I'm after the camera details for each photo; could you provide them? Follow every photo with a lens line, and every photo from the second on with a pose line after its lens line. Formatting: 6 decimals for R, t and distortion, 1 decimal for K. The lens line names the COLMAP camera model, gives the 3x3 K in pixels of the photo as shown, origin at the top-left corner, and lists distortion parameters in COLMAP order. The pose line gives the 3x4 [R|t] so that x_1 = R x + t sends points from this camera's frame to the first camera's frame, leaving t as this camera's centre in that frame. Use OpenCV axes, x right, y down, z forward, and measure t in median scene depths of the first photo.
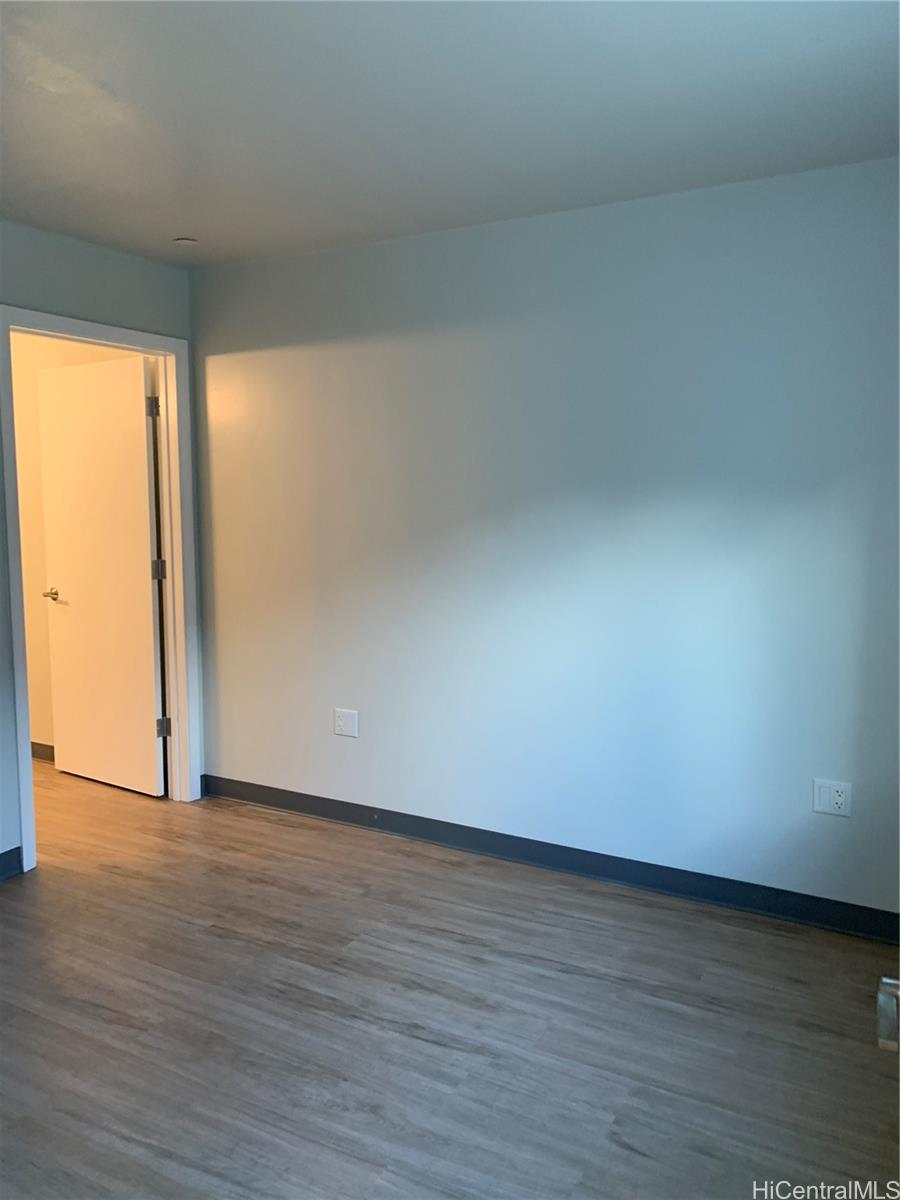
lens RADIAL K [[917.6, 0, 450.0], [0, 917.6, 600.0], [0, 0, 1]] dist [-0.000130, -0.017397]
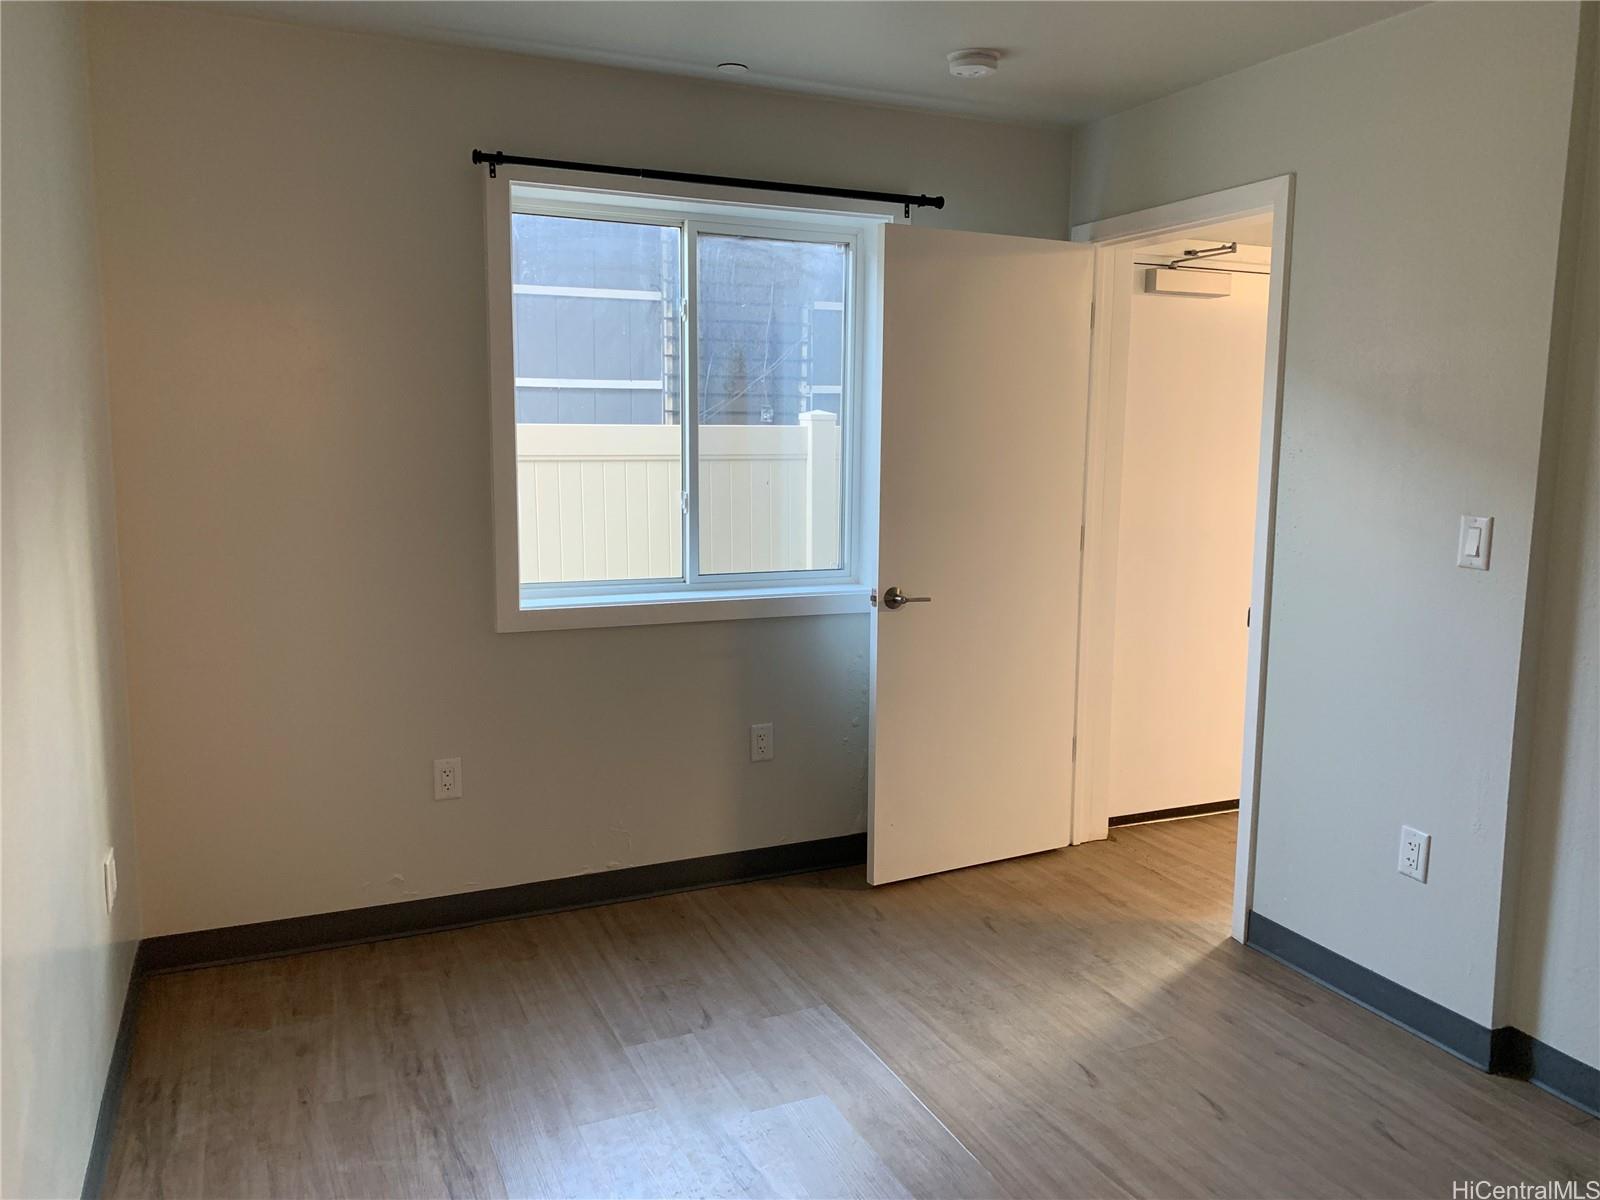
lens RADIAL K [[1223.4, 0, 792.0], [0, 1223.4, 608.5], [0, 0, 1]] dist [-0.000130, -0.017397]
pose [[-0.795945, -0.092751, 0.598221, -0.662846], [0.064548, 0.969556, 0.236207, -0.206878], [-0.601917, 0.226622, -0.765727, 1.786567]]
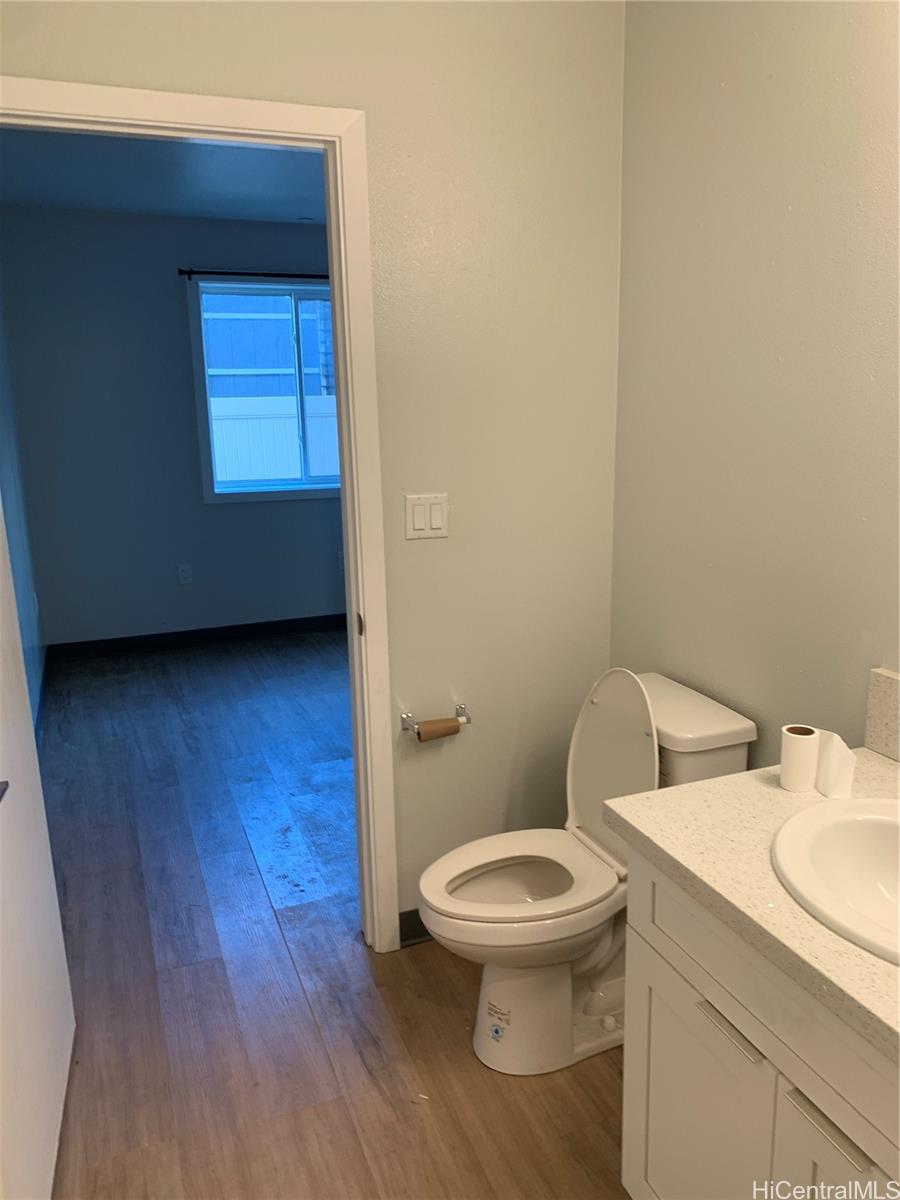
lens RADIAL K [[917.6, 0, 450.0], [0, 917.6, 600.0], [0, 0, 1]] dist [-0.000130, -0.017397]
pose [[-0.774183, -0.119894, 0.621503, -1.473838], [0.102914, 0.944988, 0.310494, -0.277917], [-0.624539, 0.304341, -0.719255, 2.243858]]
